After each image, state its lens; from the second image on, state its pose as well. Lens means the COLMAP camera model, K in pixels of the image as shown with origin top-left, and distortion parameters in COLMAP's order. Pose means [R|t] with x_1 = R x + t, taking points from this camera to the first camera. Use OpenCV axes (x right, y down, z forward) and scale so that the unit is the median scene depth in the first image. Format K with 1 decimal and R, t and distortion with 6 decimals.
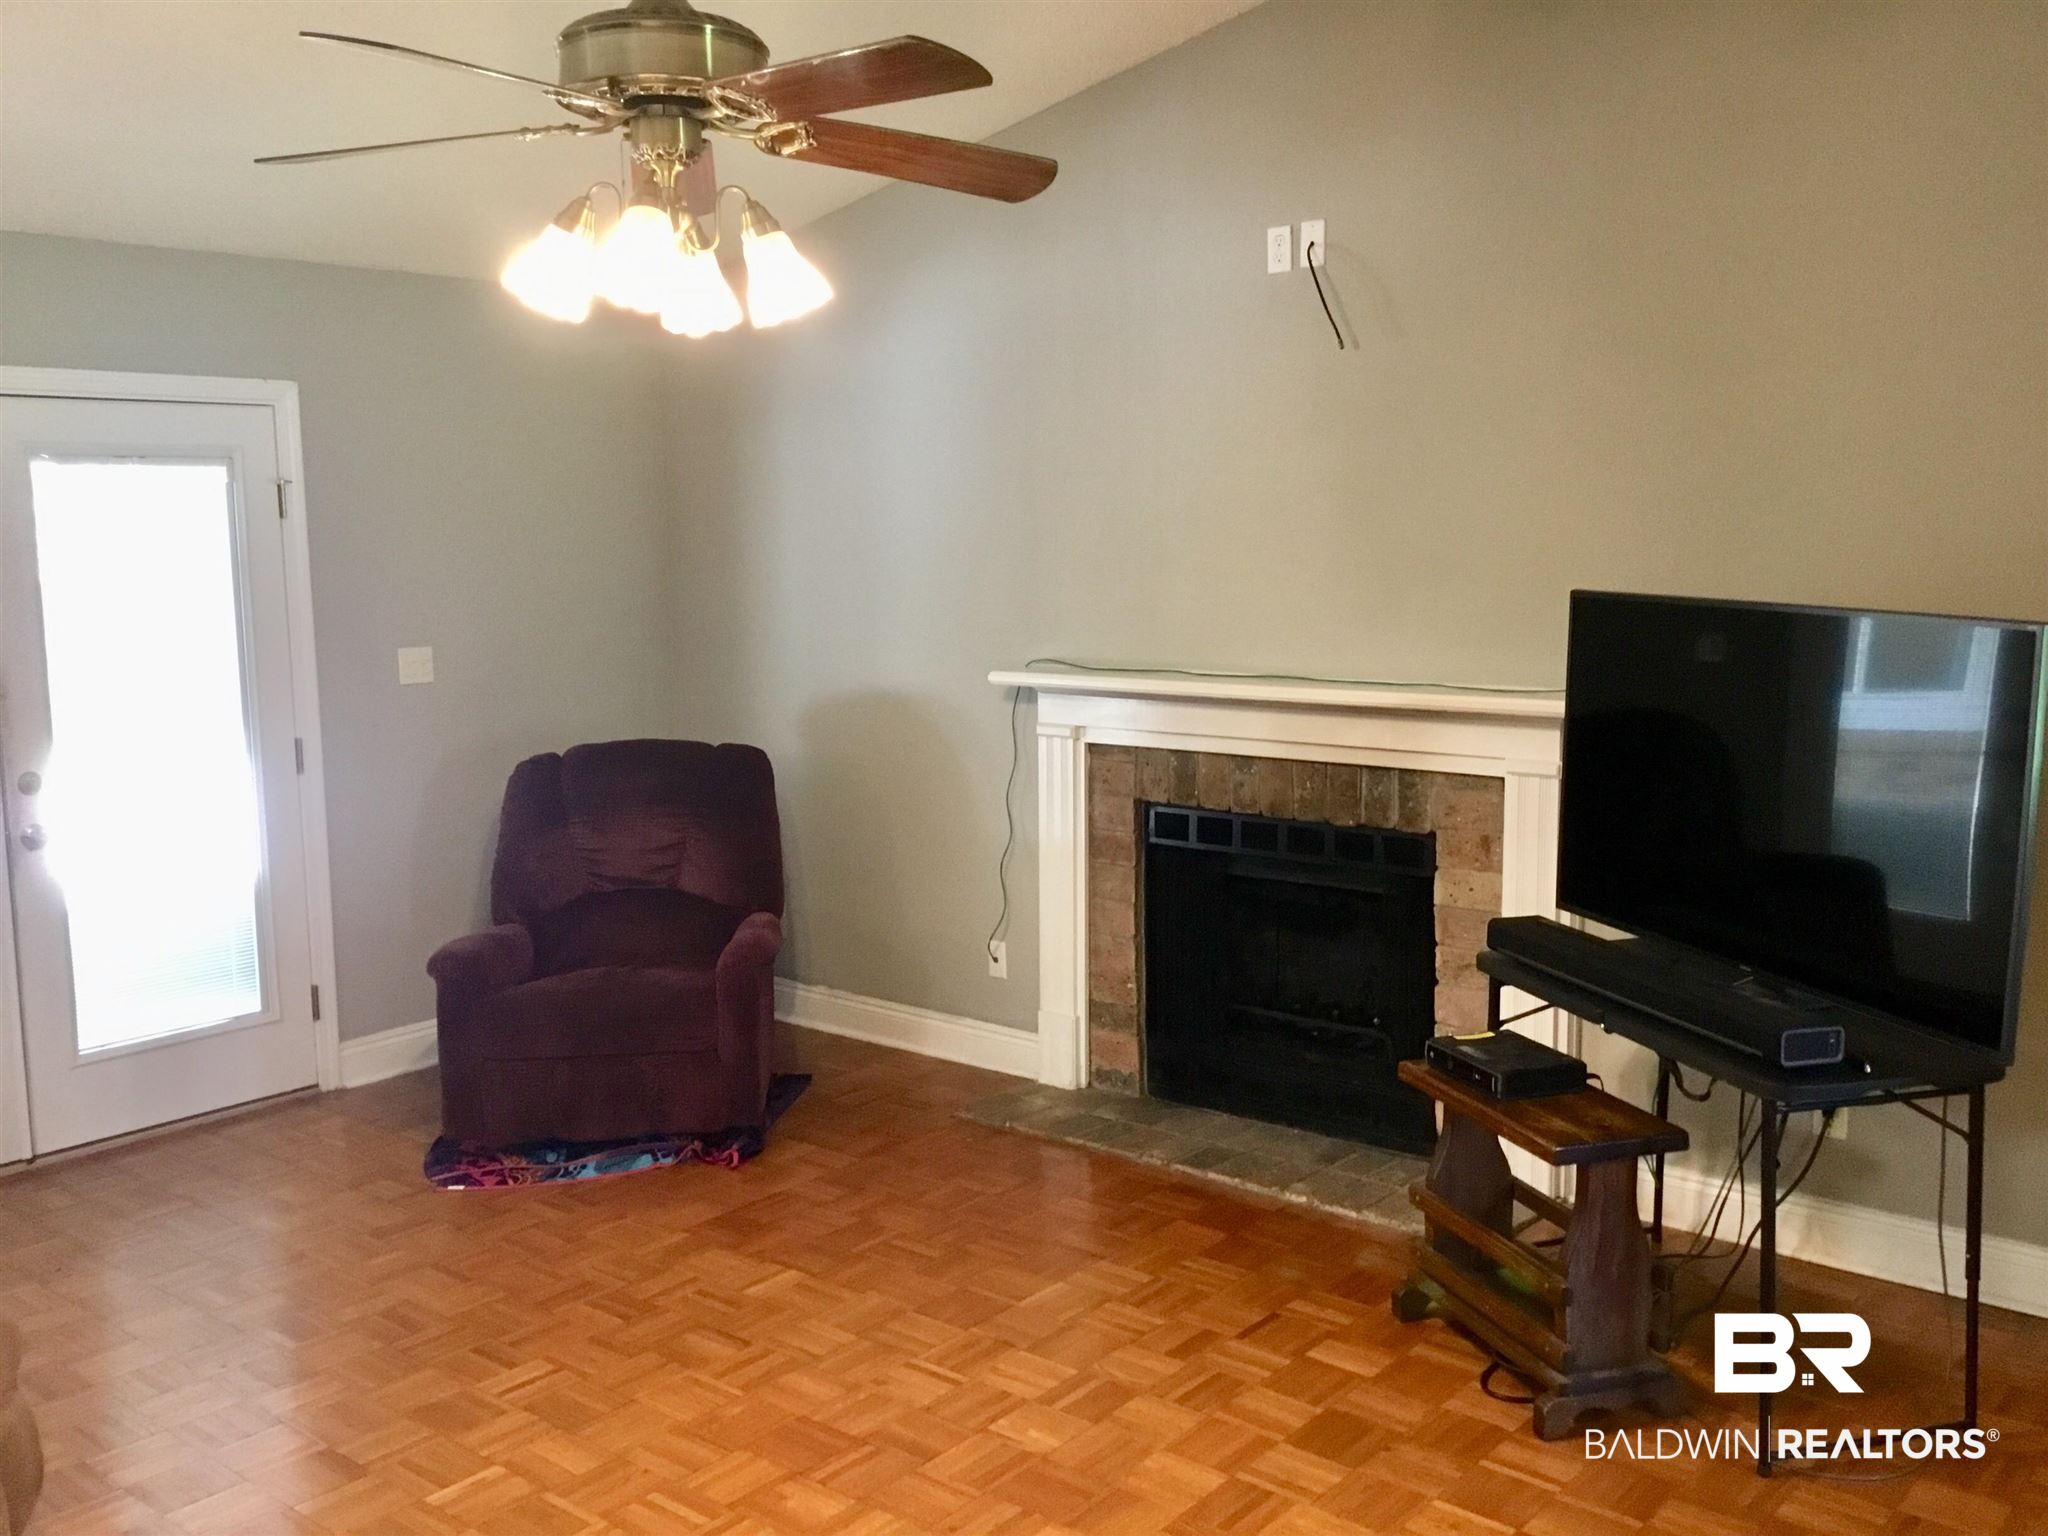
lens RADIAL K [[1825.8, 0, 1048.1], [0, 1825.8, 774.6], [0, 0, 1]] dist [0.076050, -0.167307]
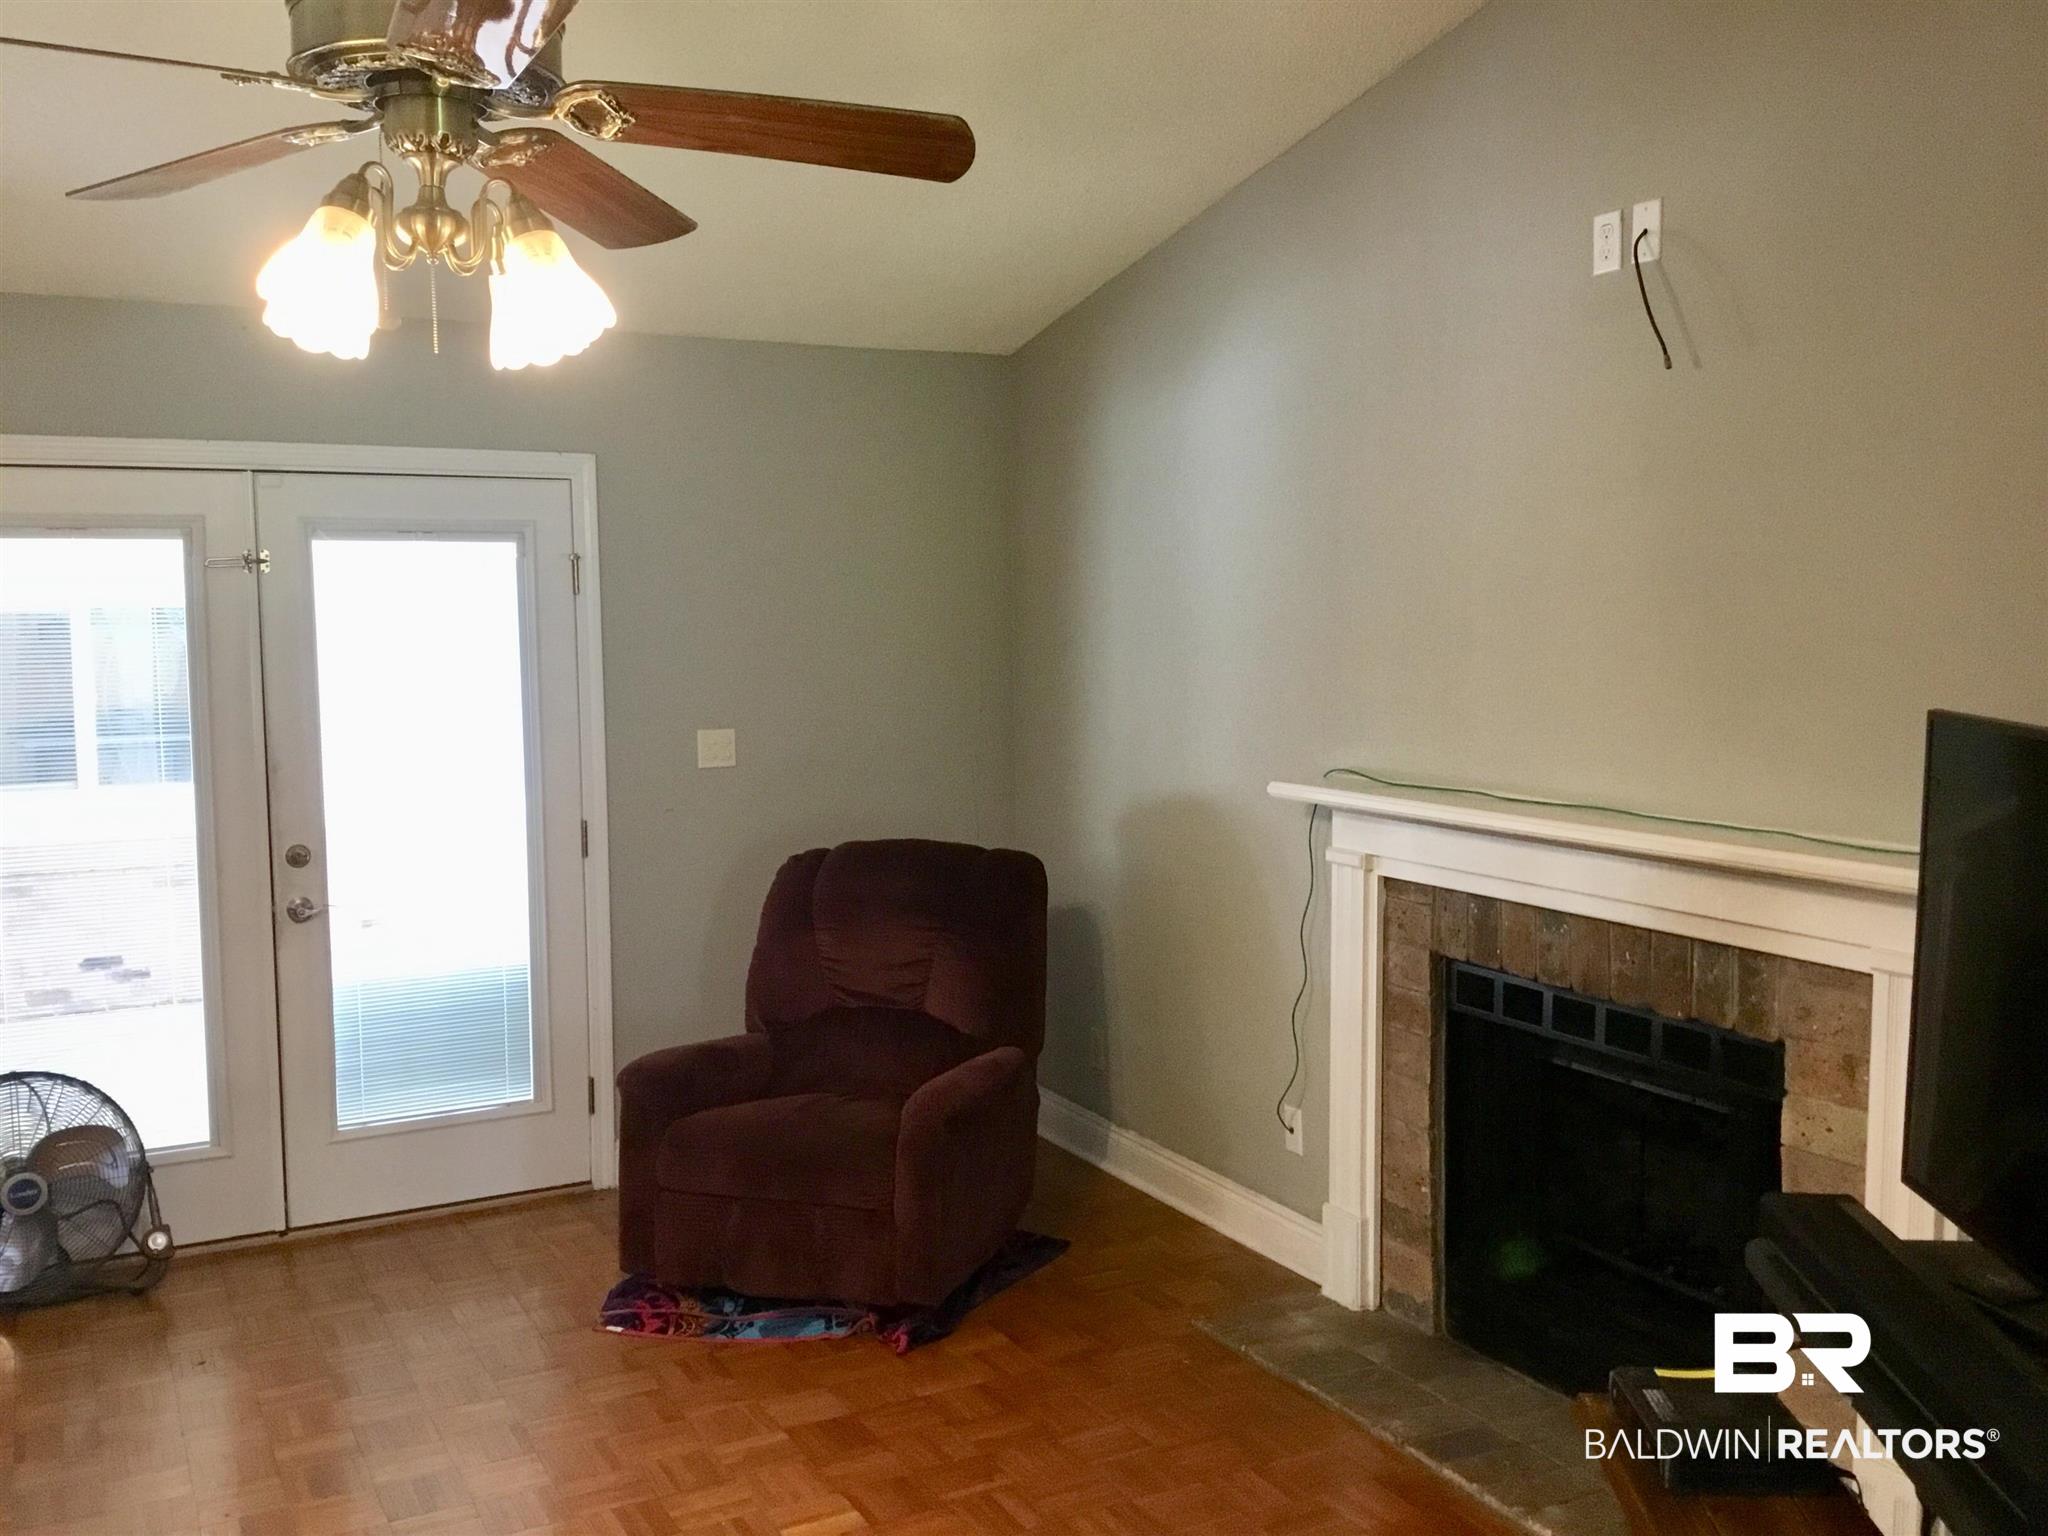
lens RADIAL K [[1851.5, 0, 1024.0], [0, 1851.5, 768.0], [0, 0, 1]] dist [0.132155, -0.330148]
pose [[0.922137, 0.038638, -0.384930, 0.193411], [-0.053733, 0.998148, -0.028533, -0.033661], [0.383114, 0.046995, 0.922505, 0.193274]]
